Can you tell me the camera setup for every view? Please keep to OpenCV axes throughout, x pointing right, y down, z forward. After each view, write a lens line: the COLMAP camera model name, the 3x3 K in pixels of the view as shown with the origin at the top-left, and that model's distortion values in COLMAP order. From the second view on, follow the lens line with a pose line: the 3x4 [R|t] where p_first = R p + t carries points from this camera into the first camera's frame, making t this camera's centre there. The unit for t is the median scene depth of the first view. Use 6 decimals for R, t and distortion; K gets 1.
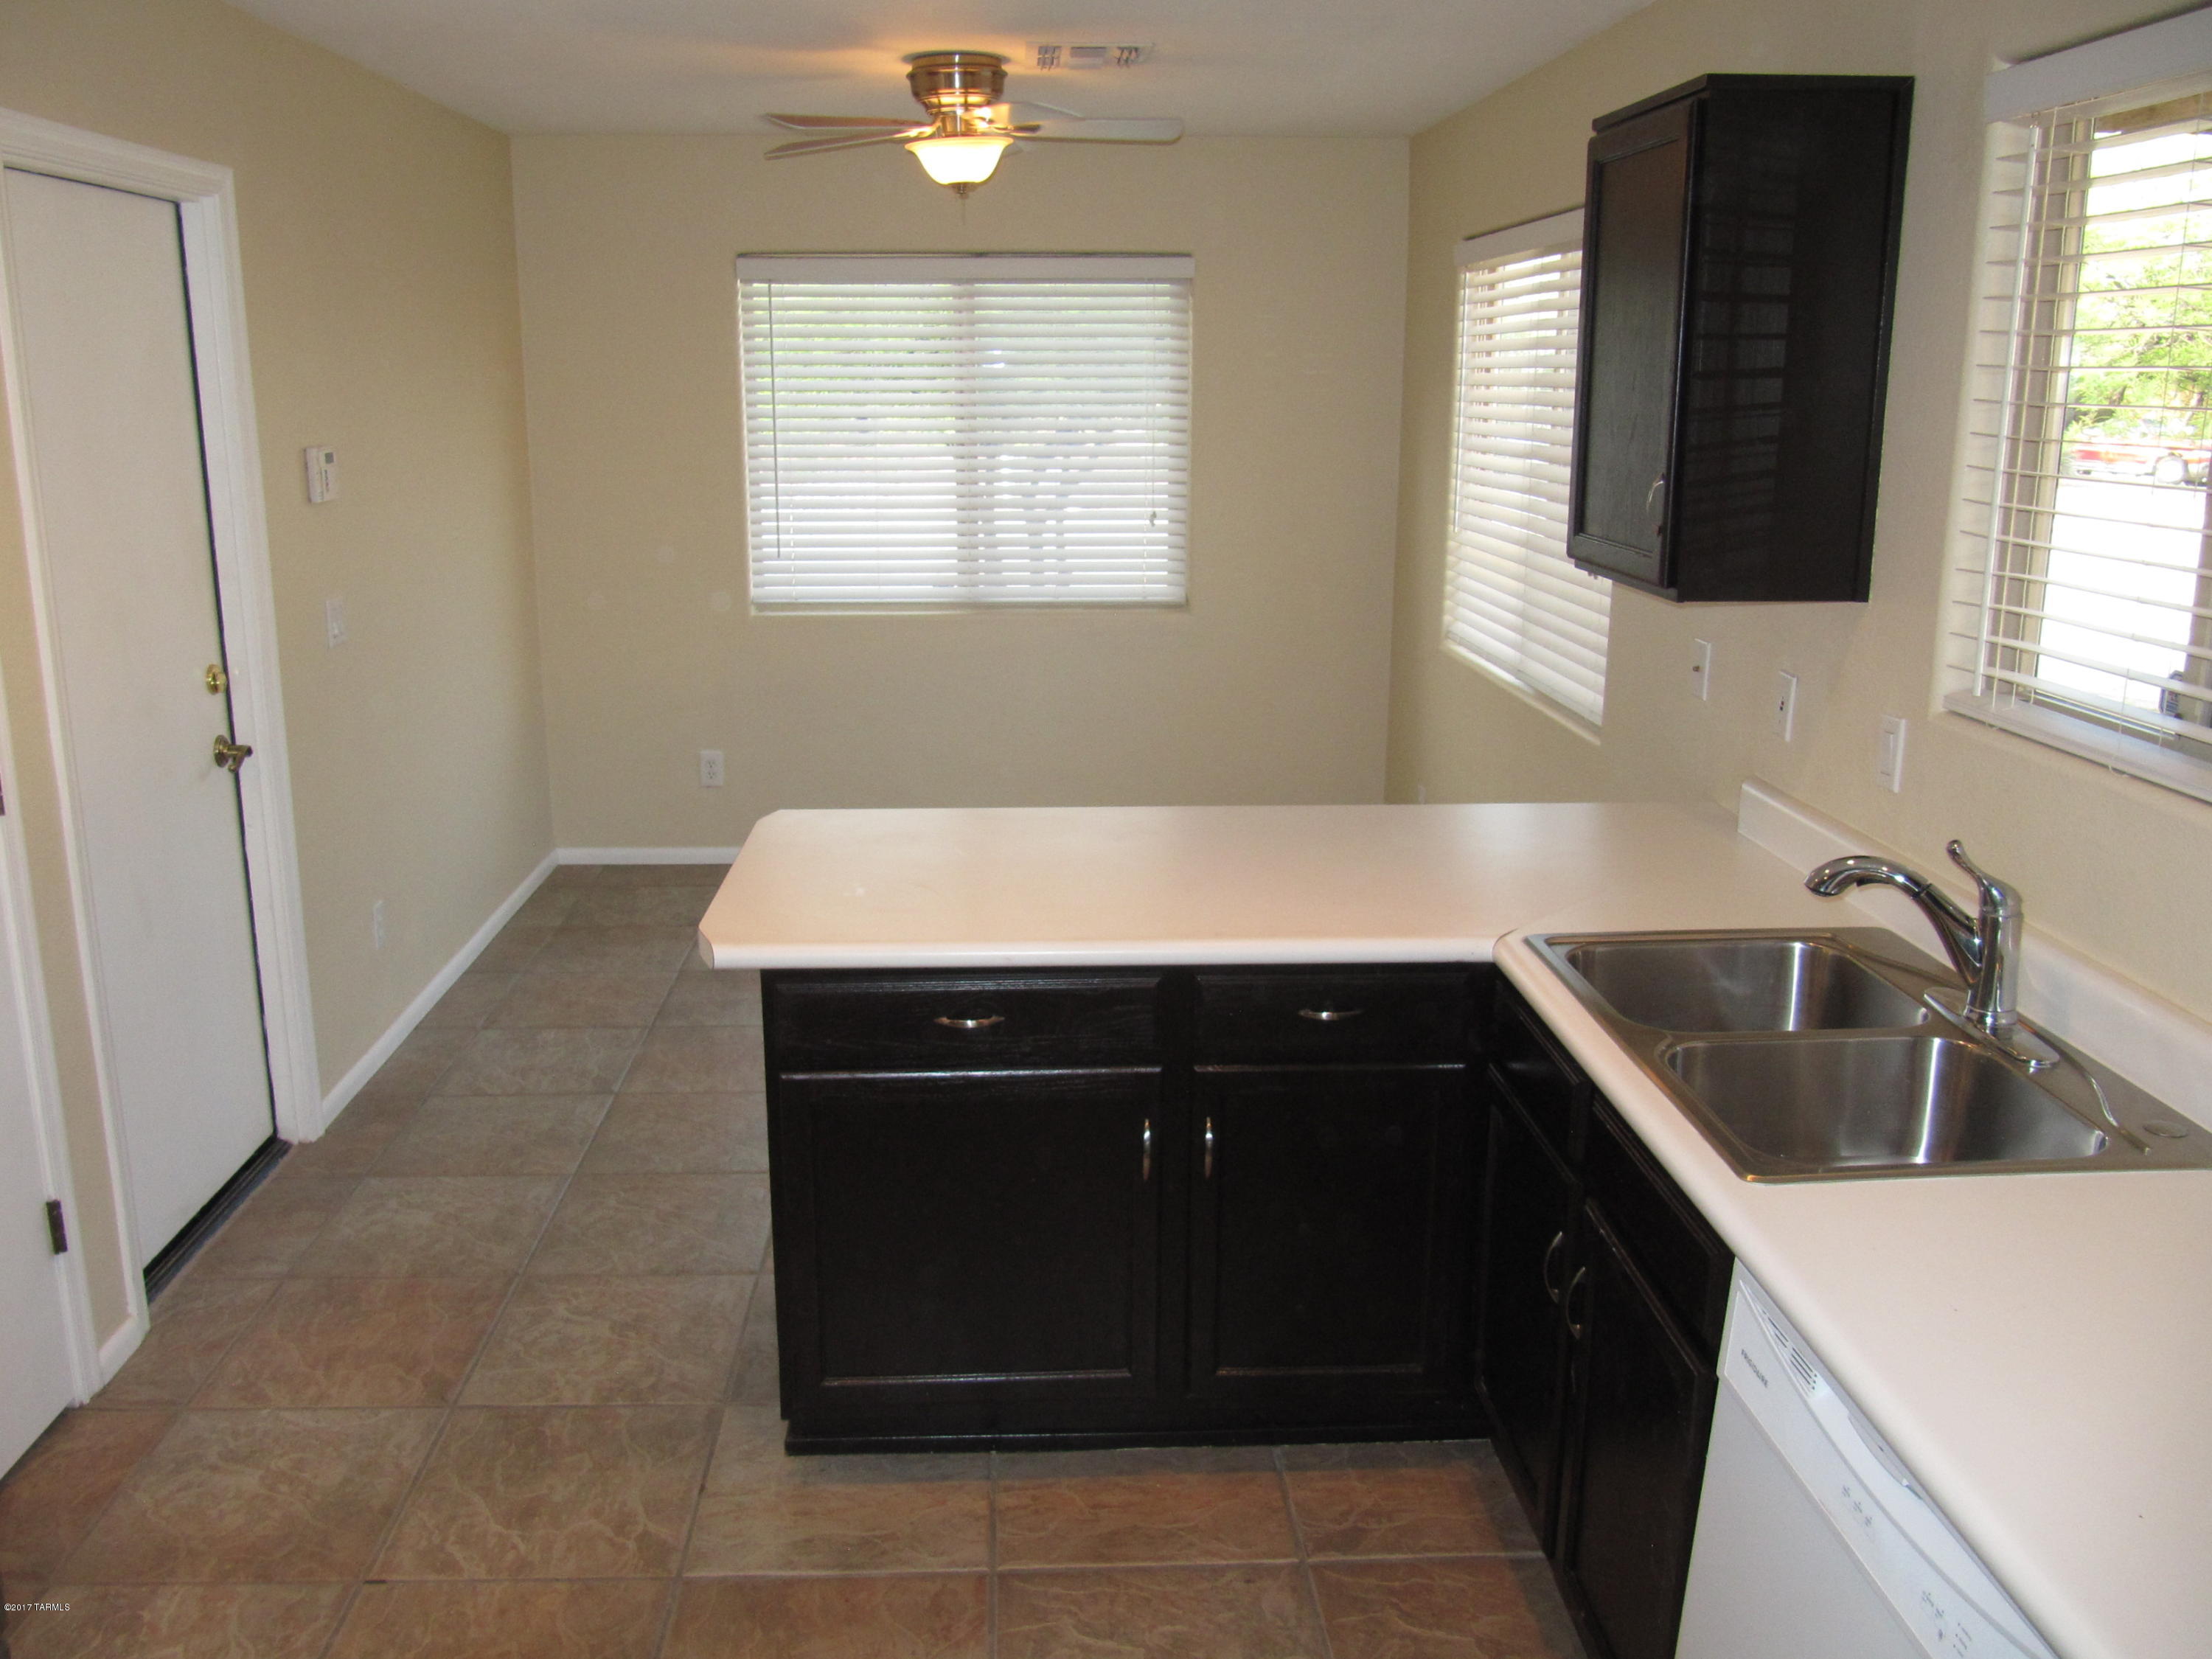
lens RADIAL K [[1832.4, 0, 1095.8], [0, 1832.4, 817.2], [0, 0, 1]] dist [0.082129, 0.015713]
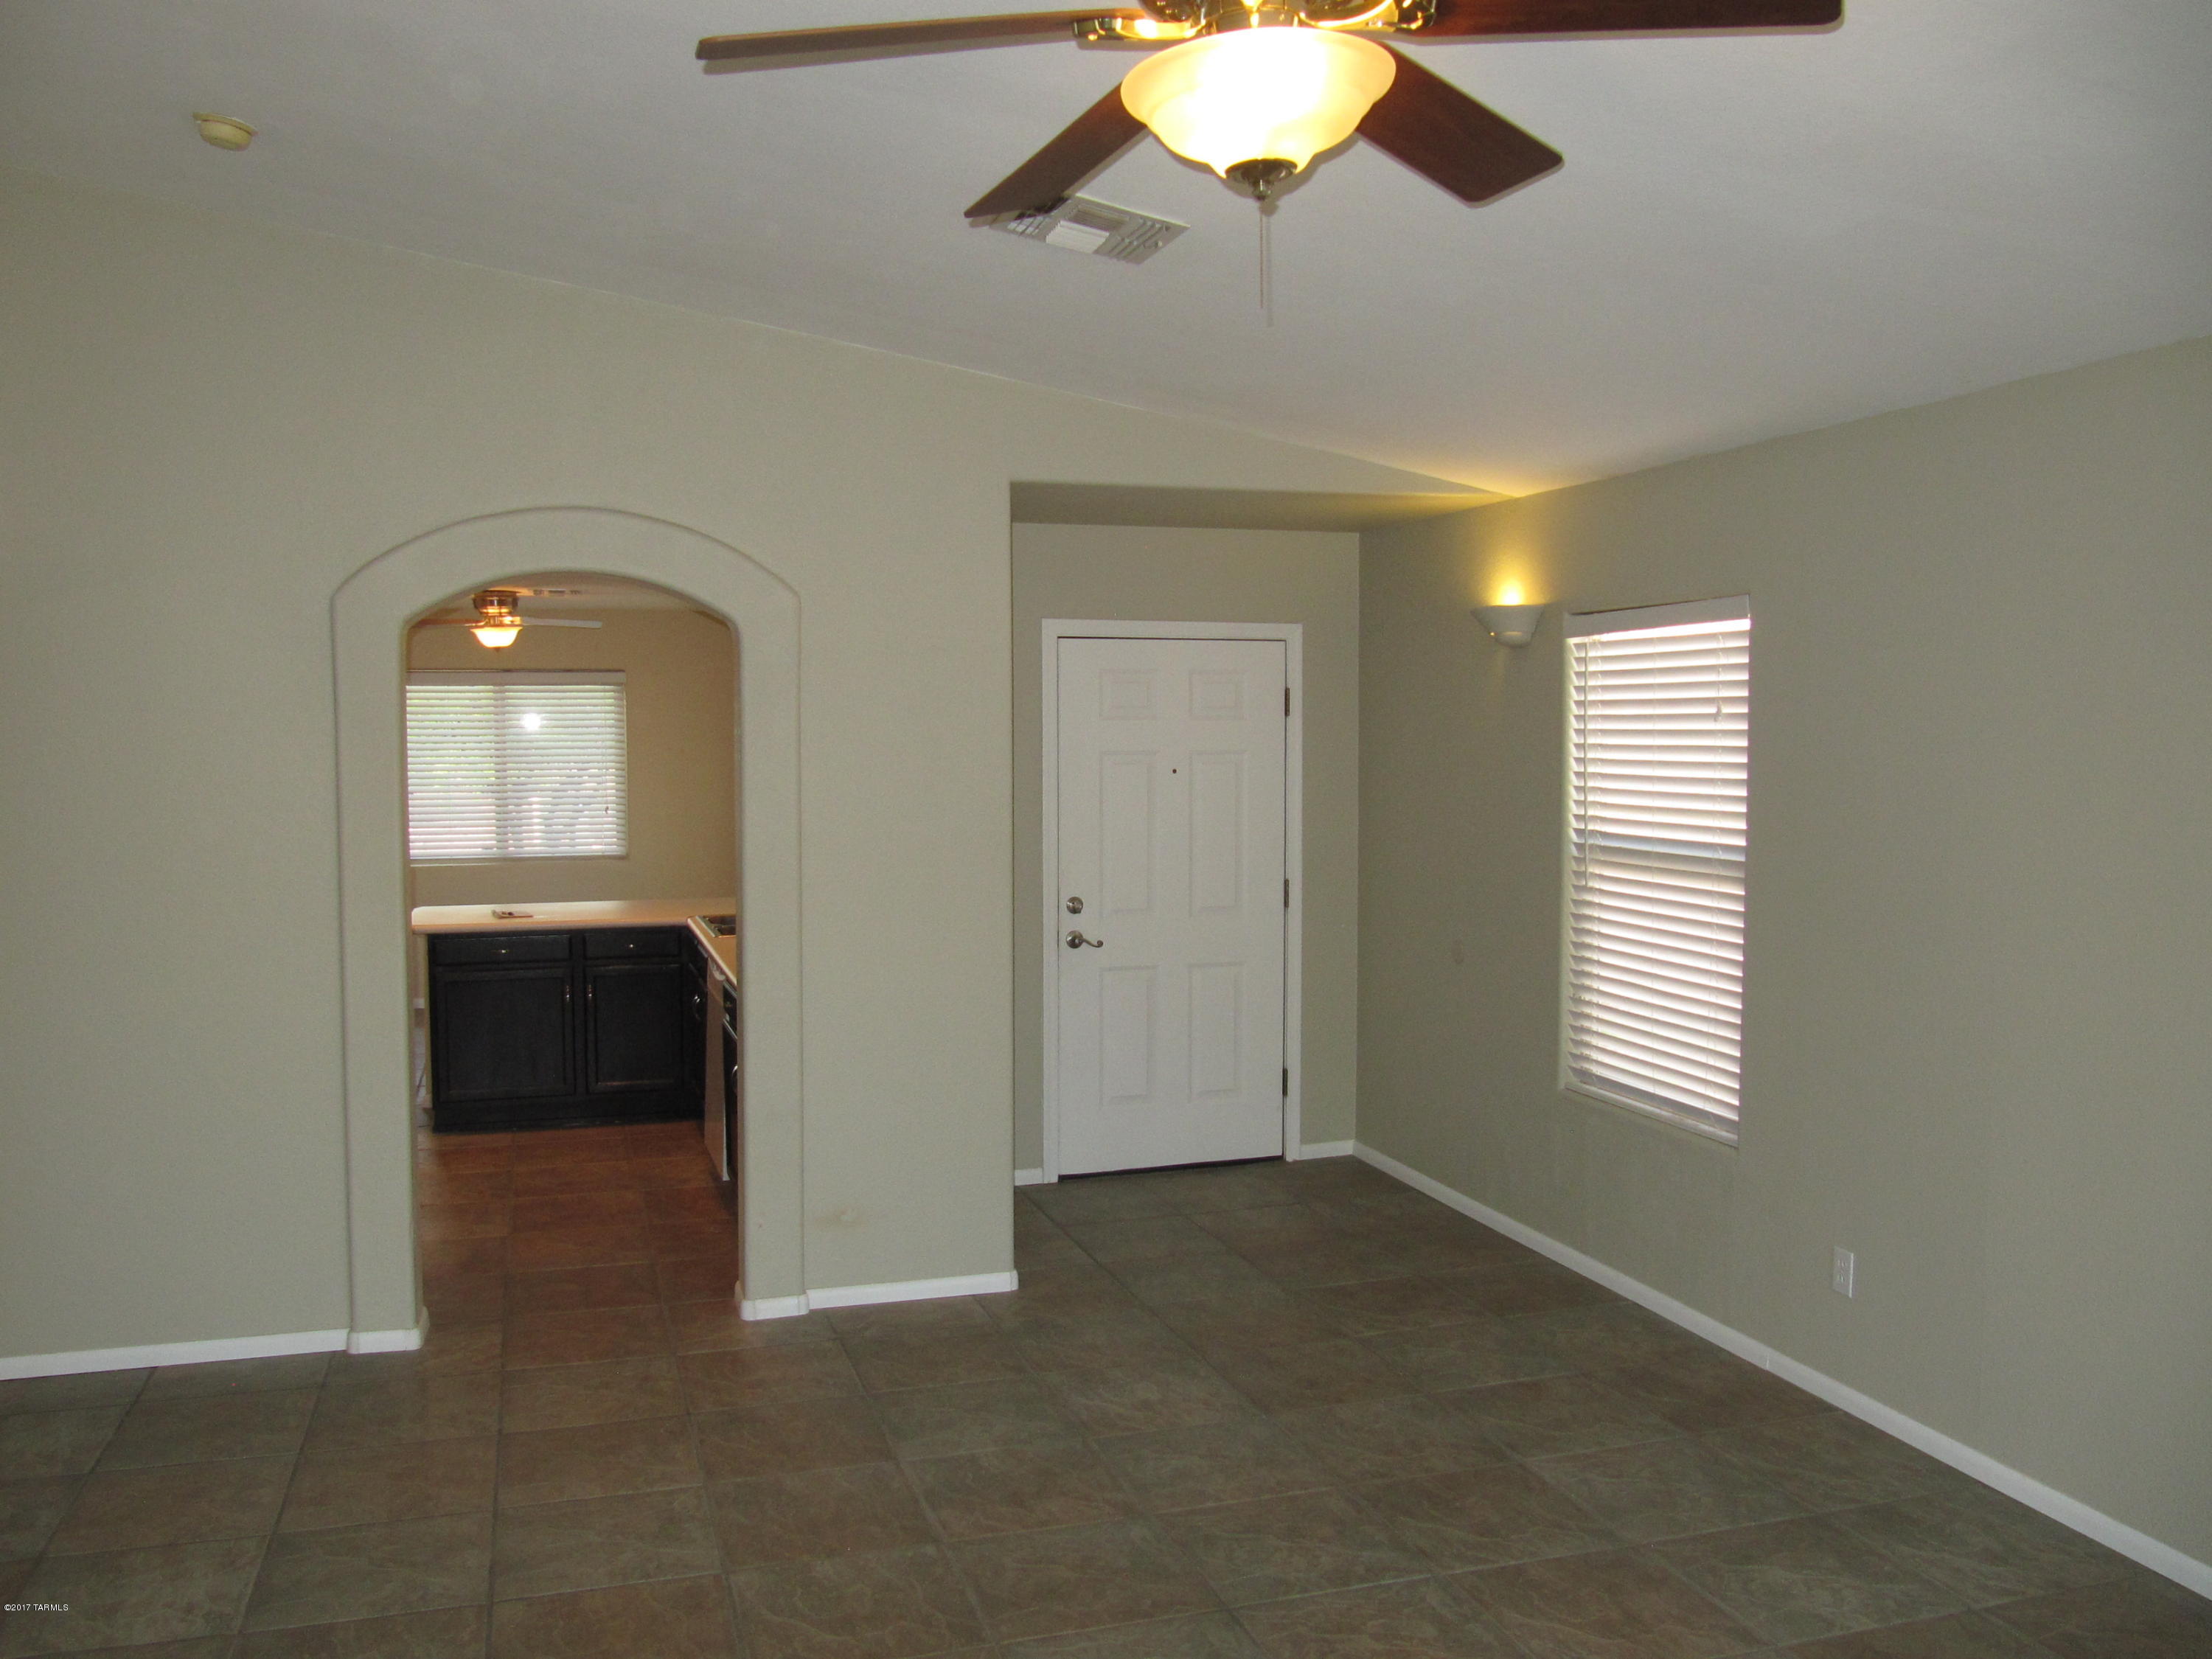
lens RADIAL K [[1832.4, 0, 1095.8], [0, 1832.4, 817.2], [0, 0, 1]] dist [0.082129, 0.015713]
pose [[0.969513, -0.004568, 0.244998, 0.074206], [0.050227, 0.982302, -0.180444, 0.274477], [-0.239838, 0.187249, 0.952584, -1.176705]]
